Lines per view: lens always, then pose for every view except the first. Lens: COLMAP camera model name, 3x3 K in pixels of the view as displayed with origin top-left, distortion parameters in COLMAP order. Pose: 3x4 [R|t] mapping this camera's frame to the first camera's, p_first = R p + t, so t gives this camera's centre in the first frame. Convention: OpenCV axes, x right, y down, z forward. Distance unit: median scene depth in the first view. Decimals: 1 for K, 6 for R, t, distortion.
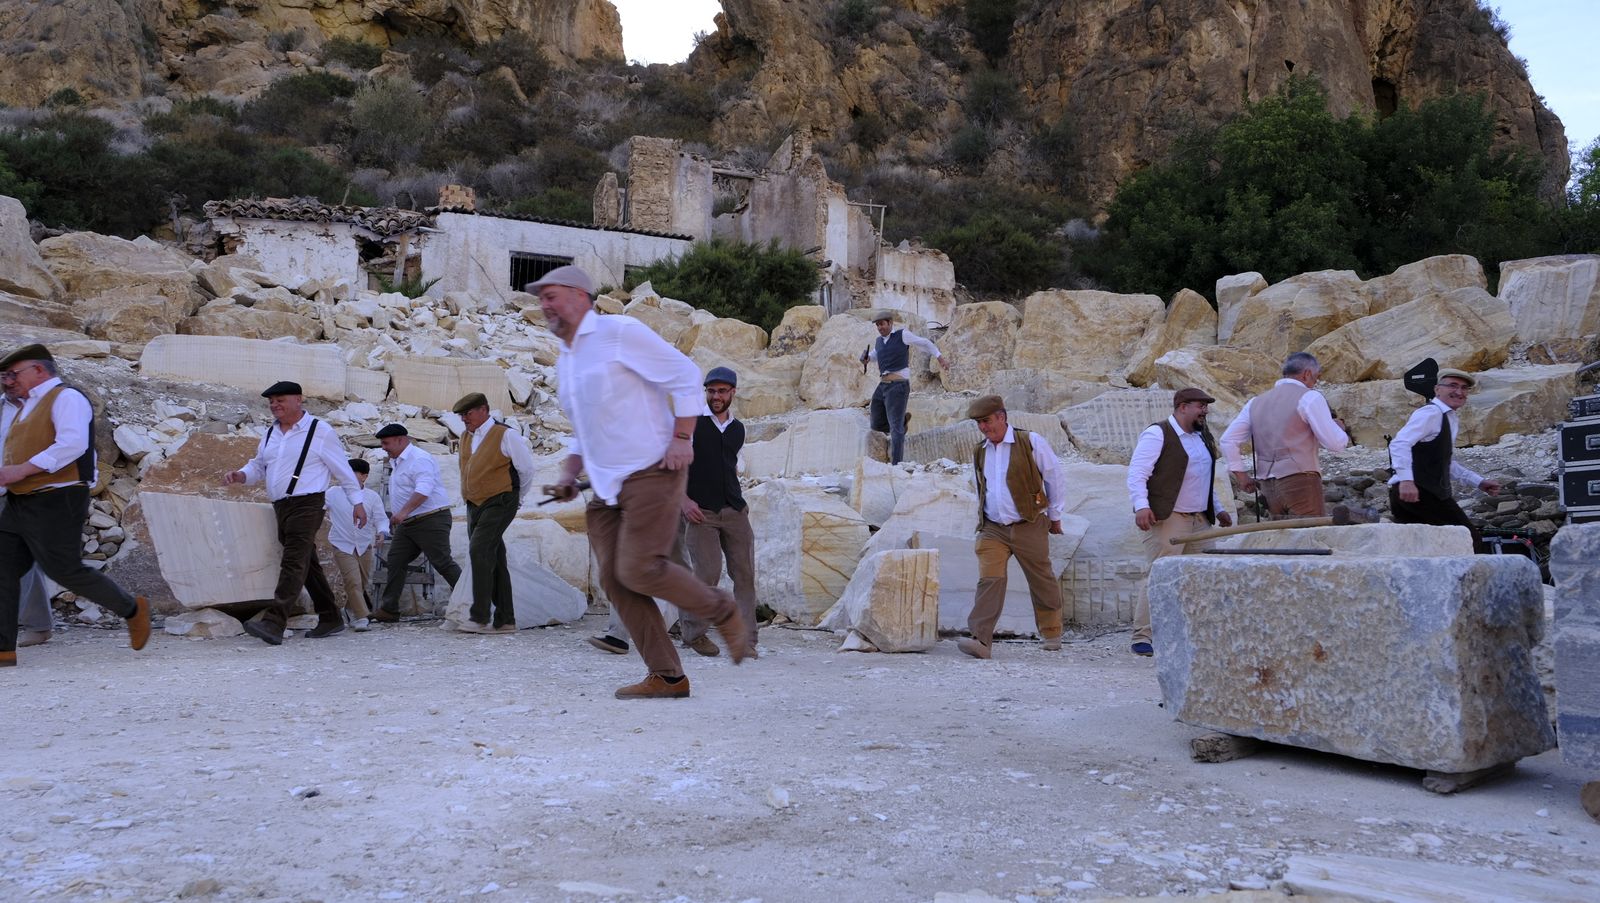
lens RADIAL K [[1075.1, 0, 807.7], [0, 1075.1, 453.0], [0, 0, 1]] dist [-0.029335, 0.016511]
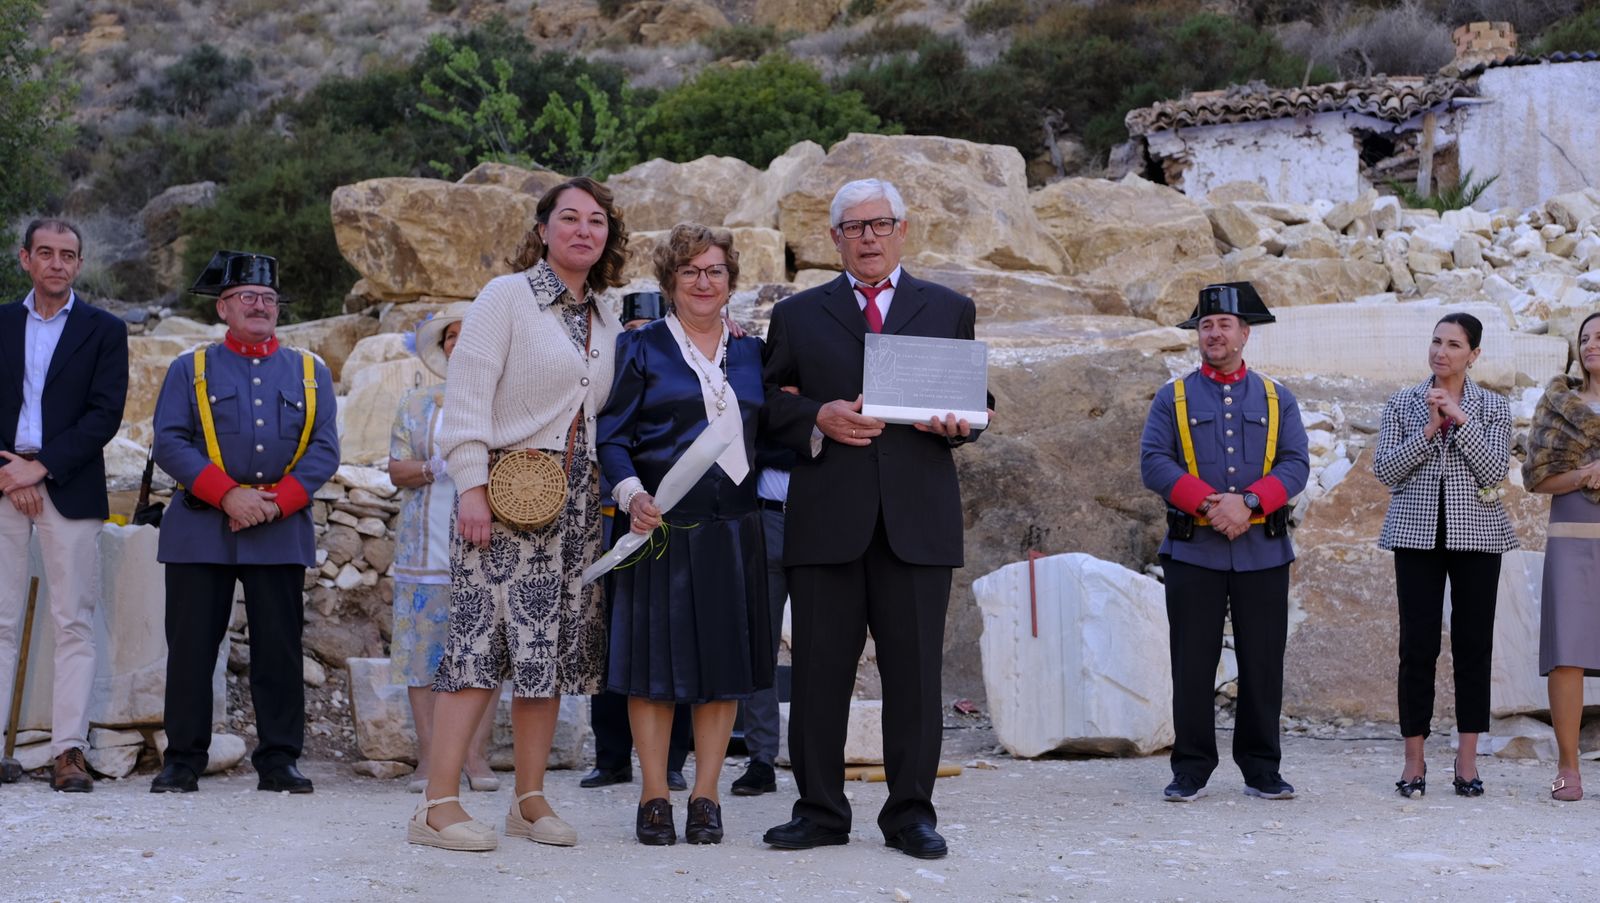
lens RADIAL K [[1719.7, 0, 800.0], [0, 1719.7, 451.5], [0, 0, 1]] dist [-0.016180, 0.024861]
pose [[0.813837, -0.049467, -0.578984, -0.105853], [0.048921, 0.998665, -0.016559, -0.007934], [0.579030, -0.014848, 0.815171, -0.042330]]
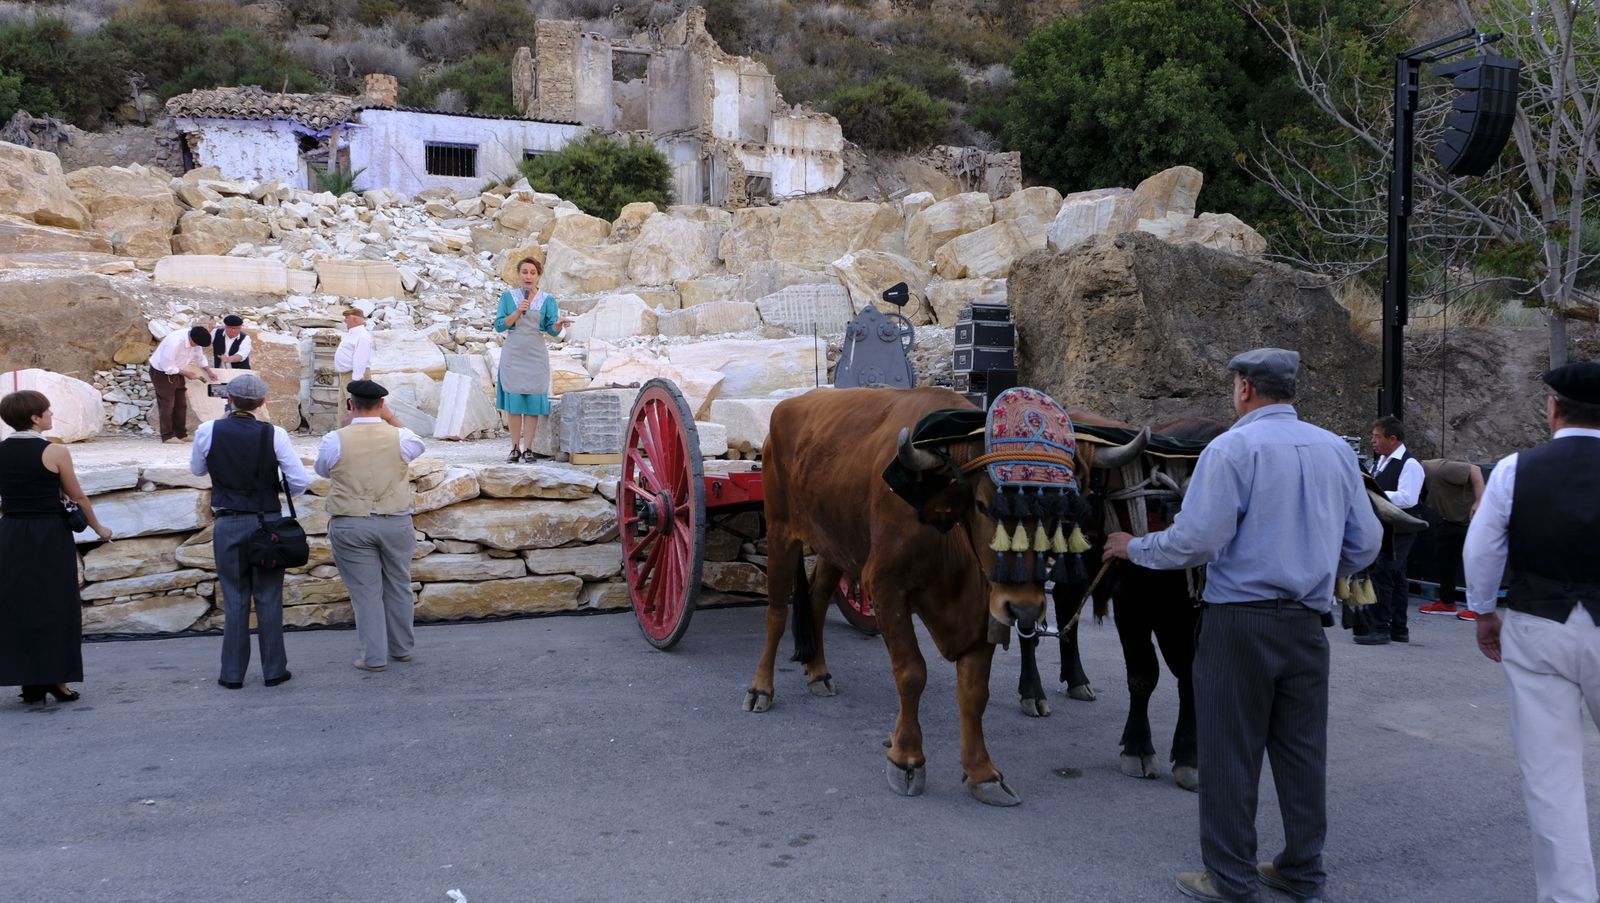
lens RADIAL K [[1193.2, 0, 817.9], [0, 1193.2, 450.5], [0, 0, 1]] dist [-0.029918, 0.022495]
pose [[0.999941, -0.001878, -0.010690, 0.187196], [0.003424, 0.989202, 0.146517, -0.041141], [0.010300, -0.146545, 0.989150, -0.382143]]
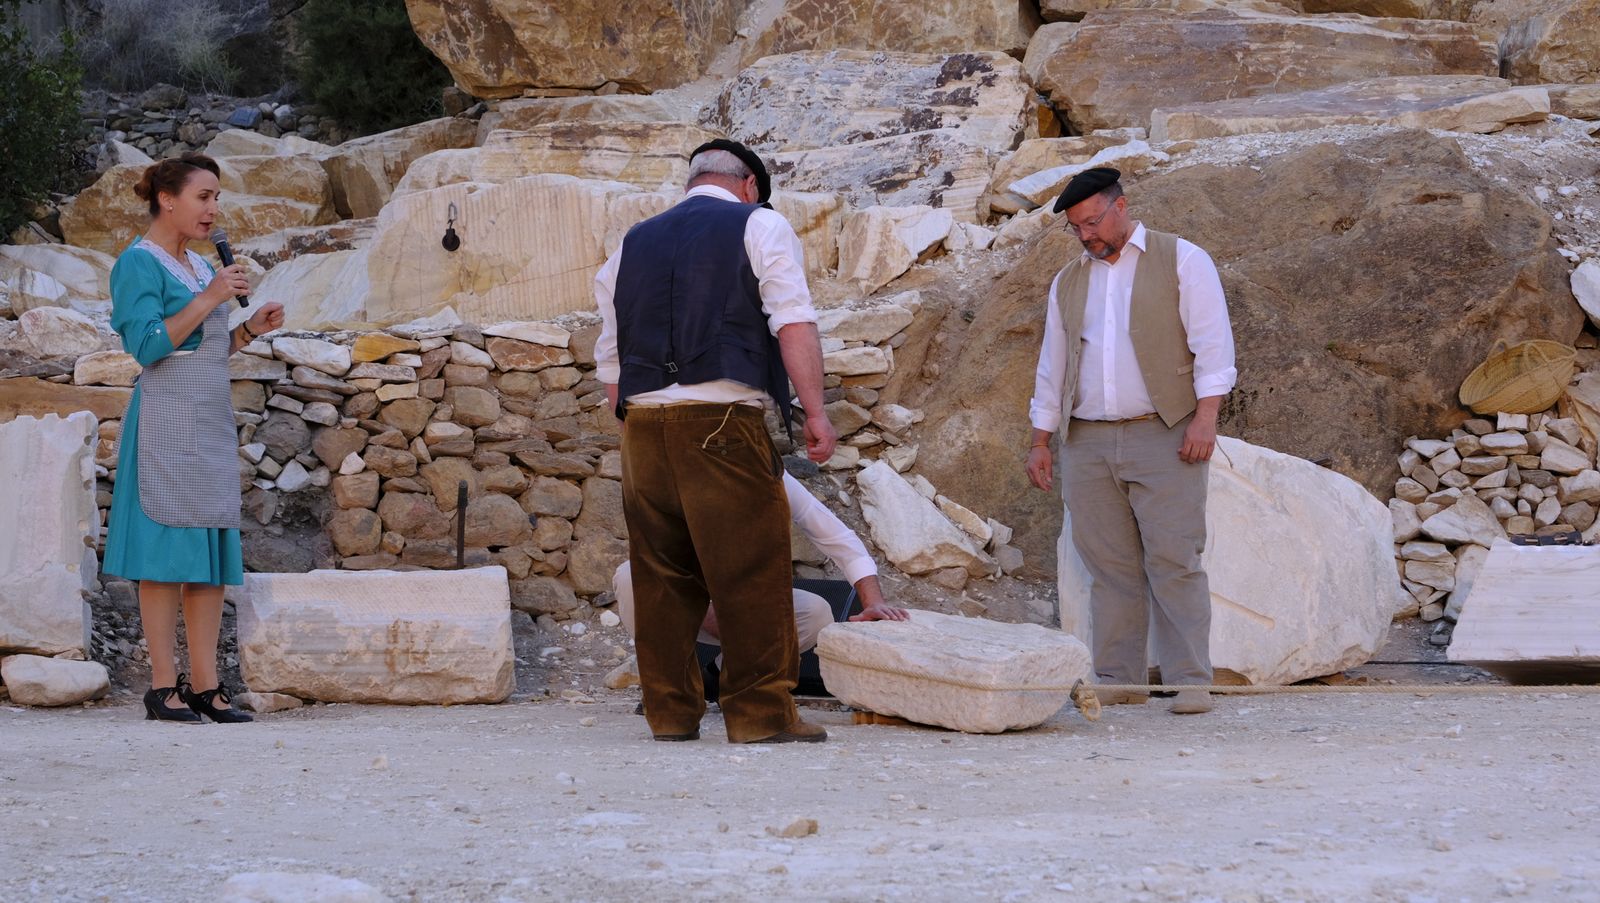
lens RADIAL K [[2757.4, 0, 802.6], [0, 2757.4, 478.3], [0, 0, 1]] dist [-0.025587, 0.295202]
pose [[0.663748, -0.019754, -0.747695, 0.026196], [0.079875, 0.995807, 0.044598, -0.005526], [0.743679, -0.089324, 0.662543, -0.048672]]
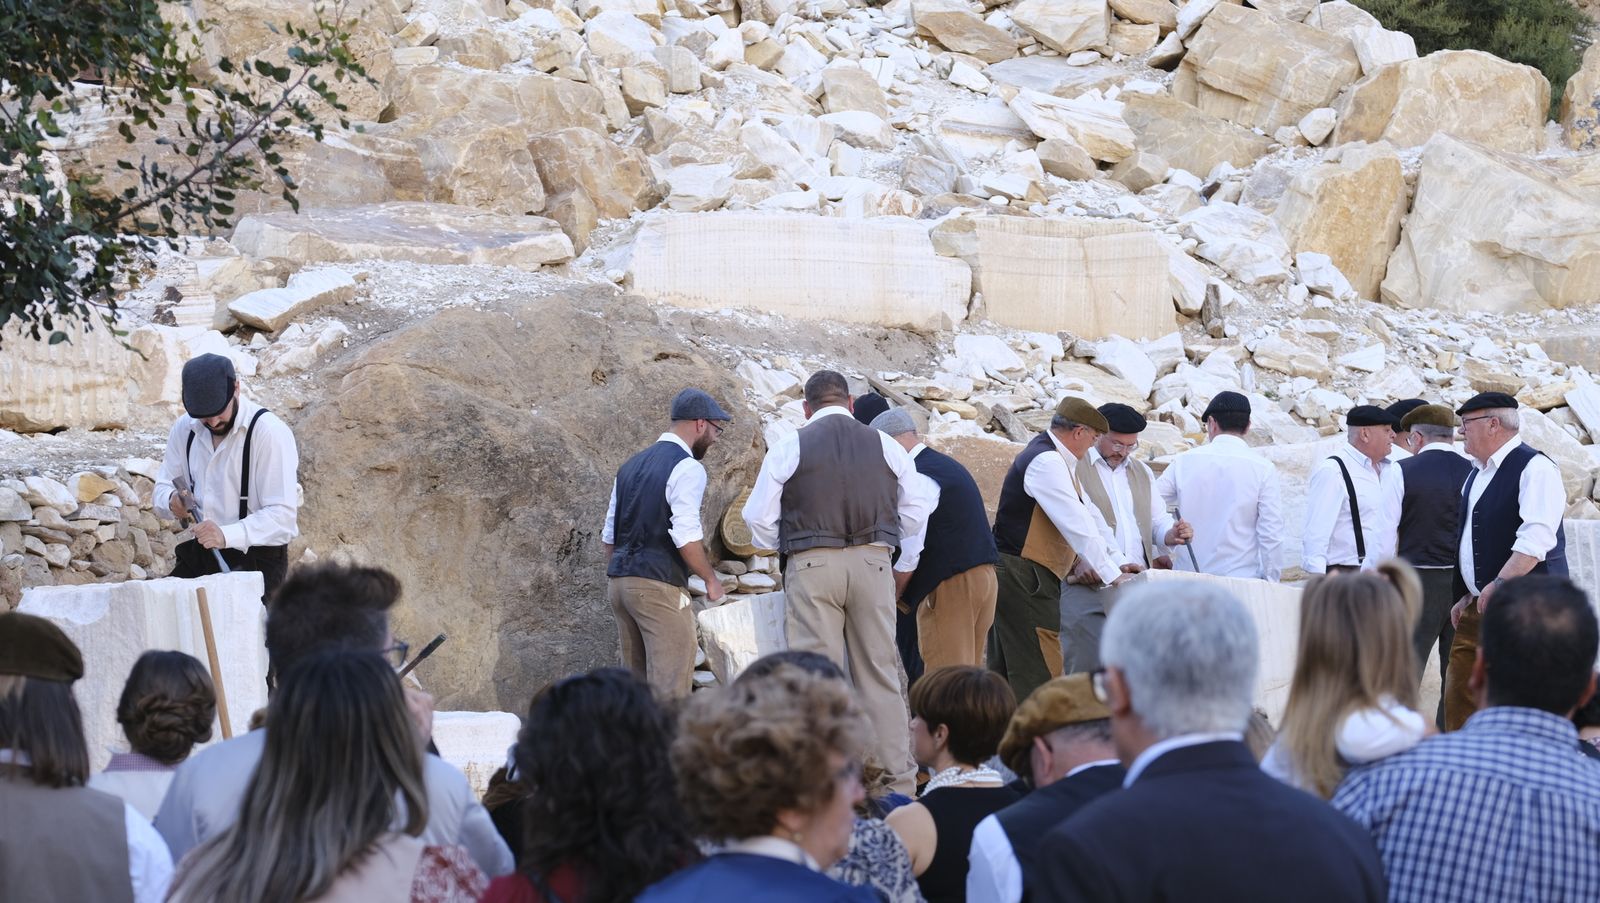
lens RADIAL K [[4685.3, 0, 800.0], [0, 4685.3, 451.5], [0, 0, 1]] dist [0.078773, 0.449267]
pose [[0.998990, -0.000899, 0.044924, -0.328922], [-0.002486, 0.997161, 0.075254, -0.086025], [-0.044864, -0.075290, 0.996152, -0.632979]]
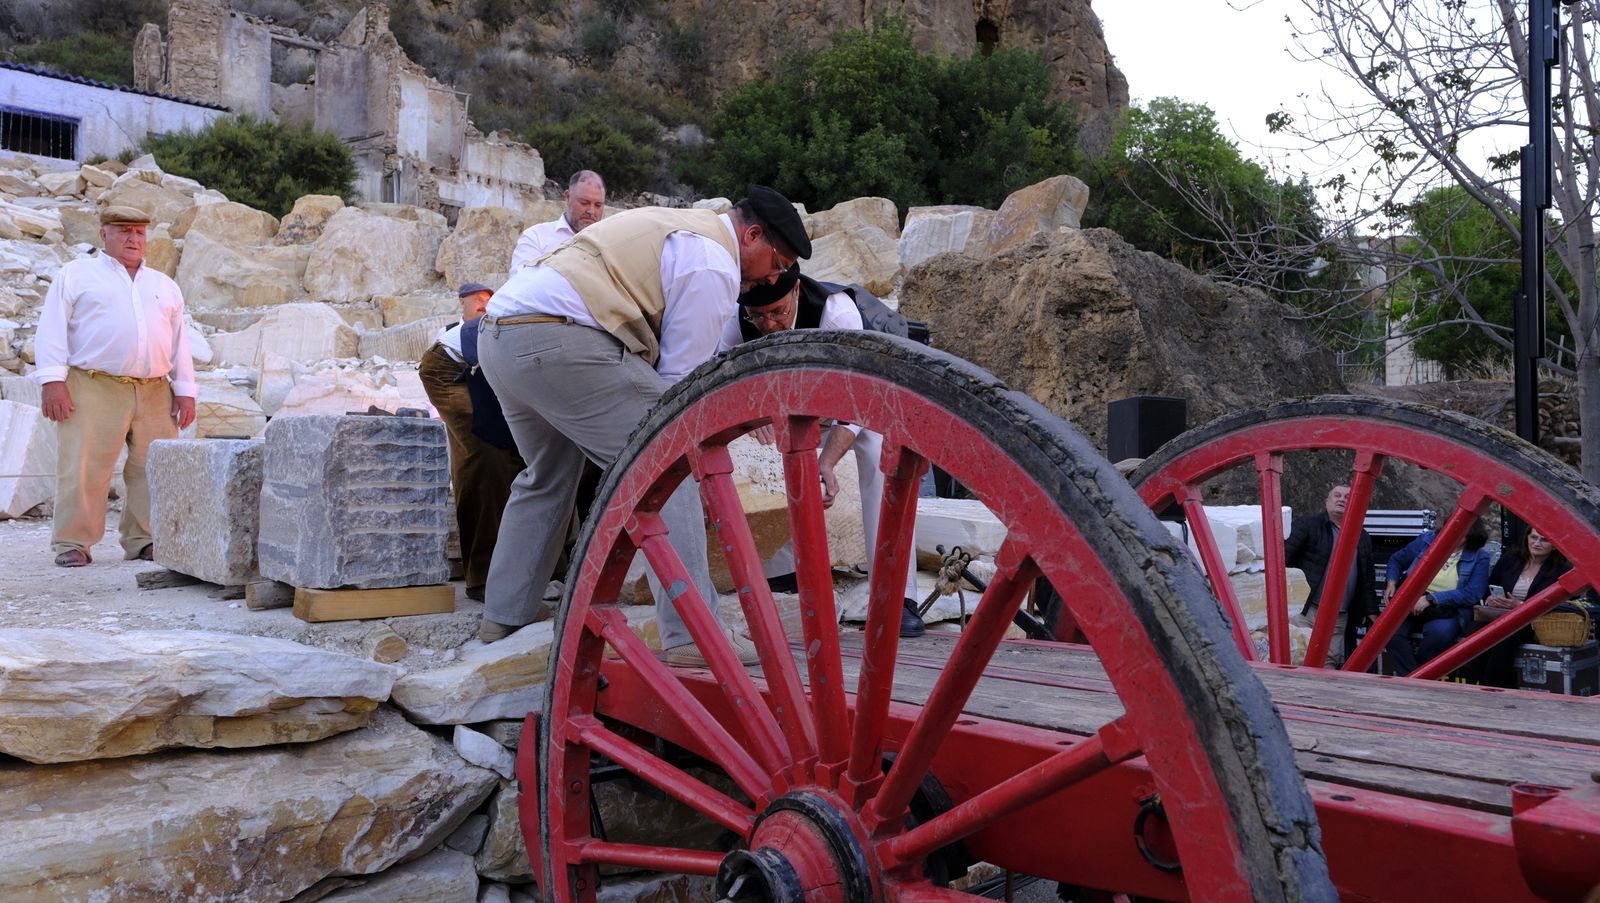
lens RADIAL K [[1075.1, 0, 807.7], [0, 1075.1, 453.0], [0, 0, 1]] dist [-0.029335, 0.016511]
pose [[0.952496, 0.010240, 0.304379, 0.104872], [-0.039214, 0.995239, 0.089229, -0.005254], [-0.302016, -0.096926, 0.948363, -0.071763]]
